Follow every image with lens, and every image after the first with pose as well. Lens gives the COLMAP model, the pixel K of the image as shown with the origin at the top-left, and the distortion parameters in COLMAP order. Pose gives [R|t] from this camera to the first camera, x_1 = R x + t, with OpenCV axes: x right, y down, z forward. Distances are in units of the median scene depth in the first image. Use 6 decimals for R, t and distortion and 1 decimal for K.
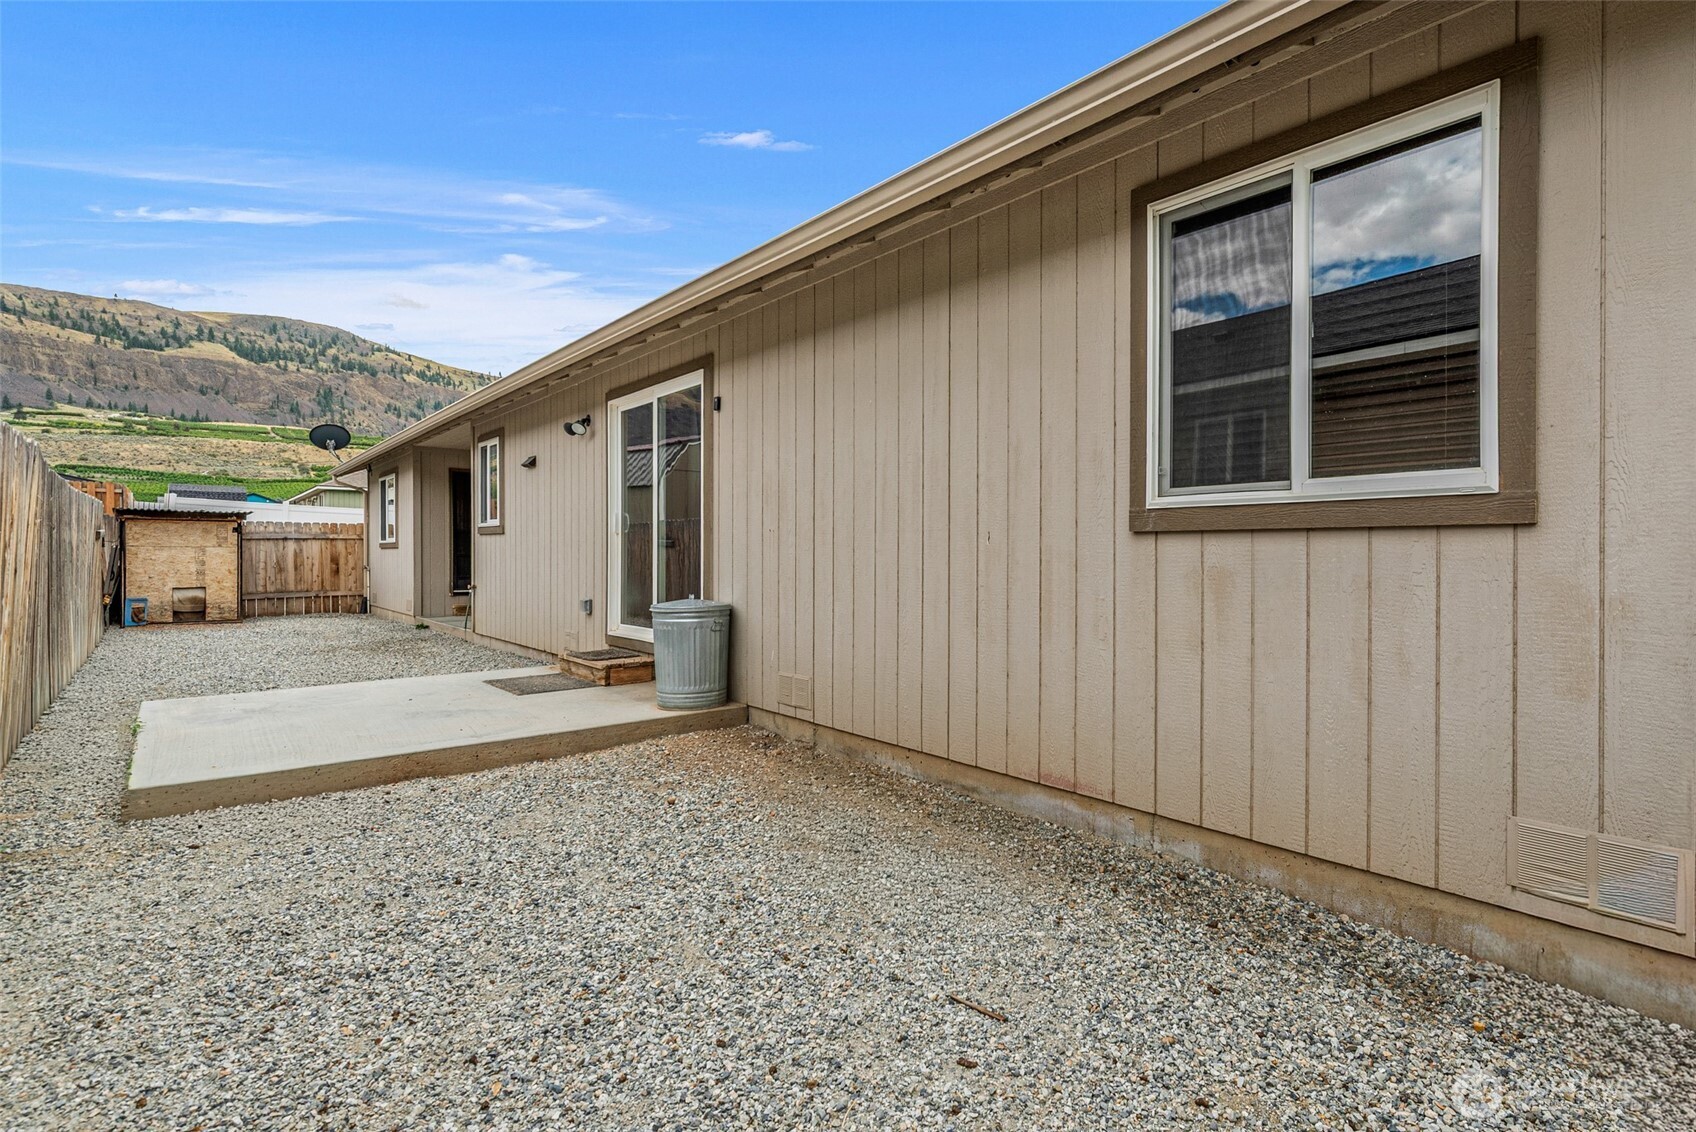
lens RADIAL K [[736.7, 0, 848.6], [0, 736.7, 555.2], [0, 0, 1]] dist [-0.000721, 0.000140]
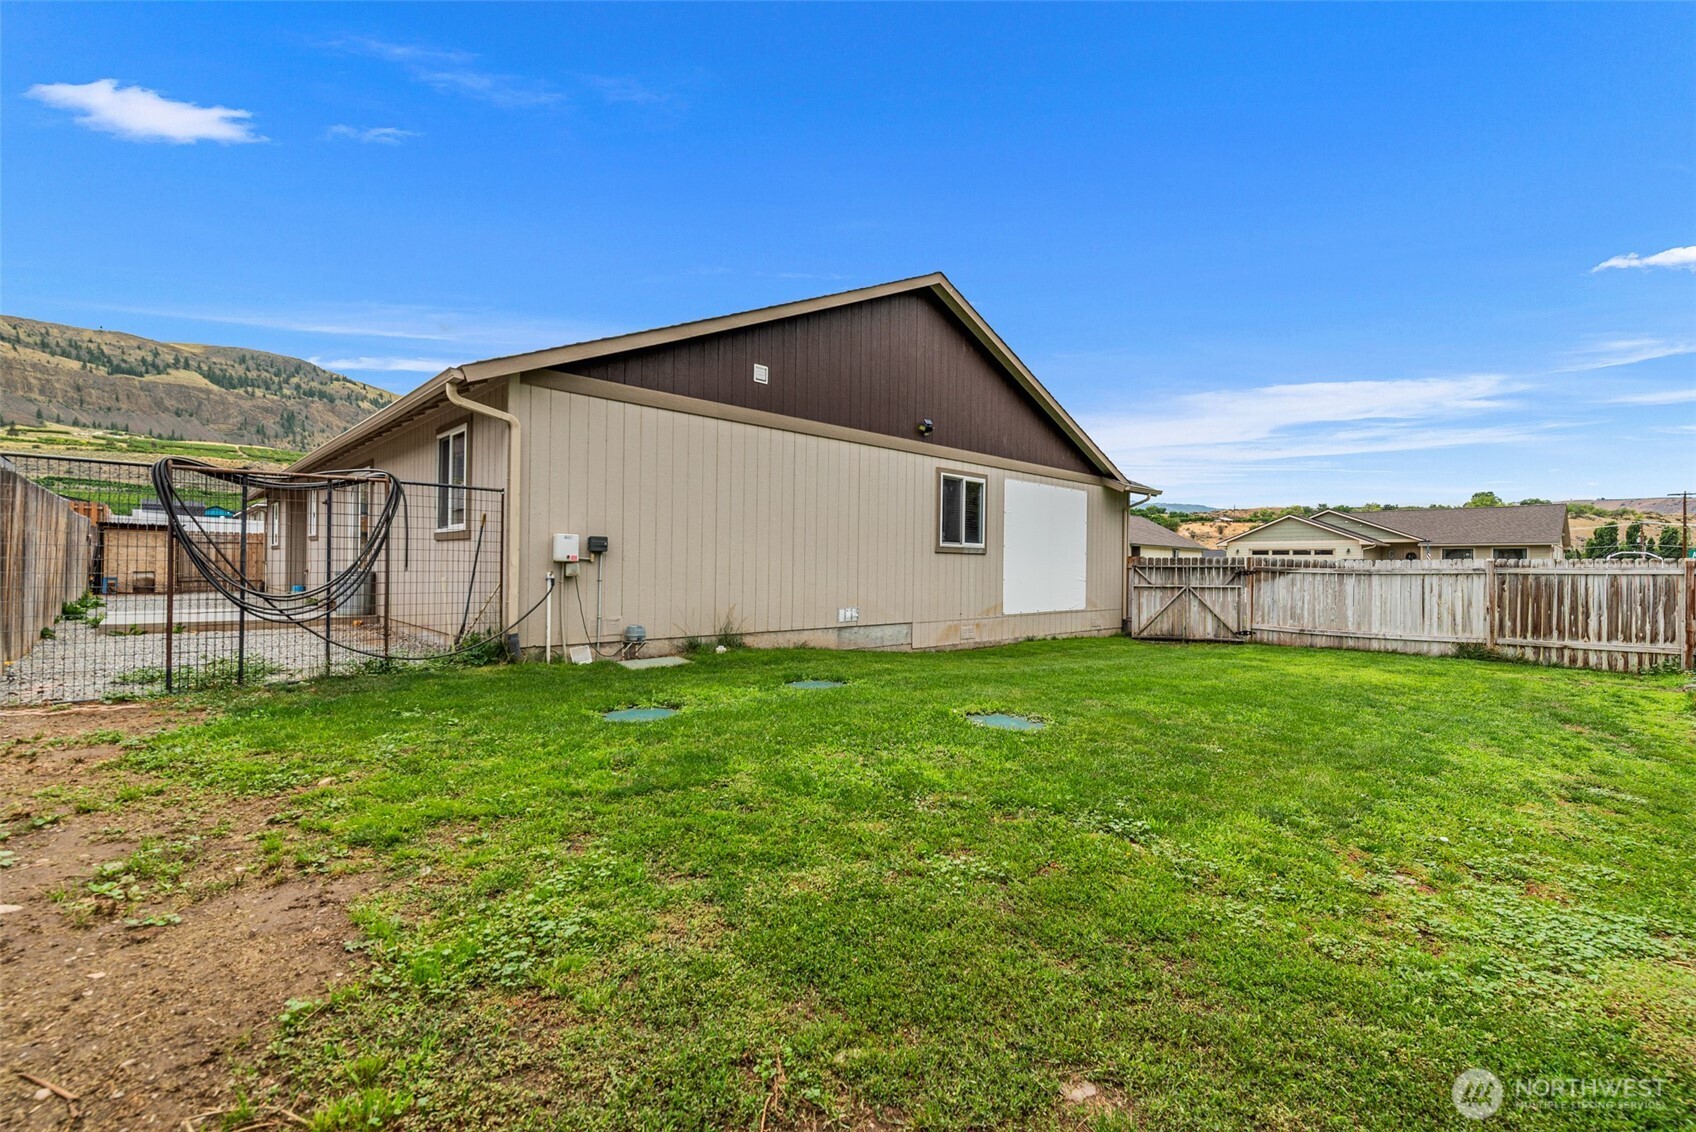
lens RADIAL K [[734.3, 0, 848.0], [0, 734.3, 566.0], [0, 0, 1]] dist [0.001461, 0.000165]
pose [[0.999828, 0.013125, 0.013122, 0.136598], [-0.013045, 0.999896, -0.006228, 0.004556], [-0.013202, 0.006055, 0.999895, -0.137966]]
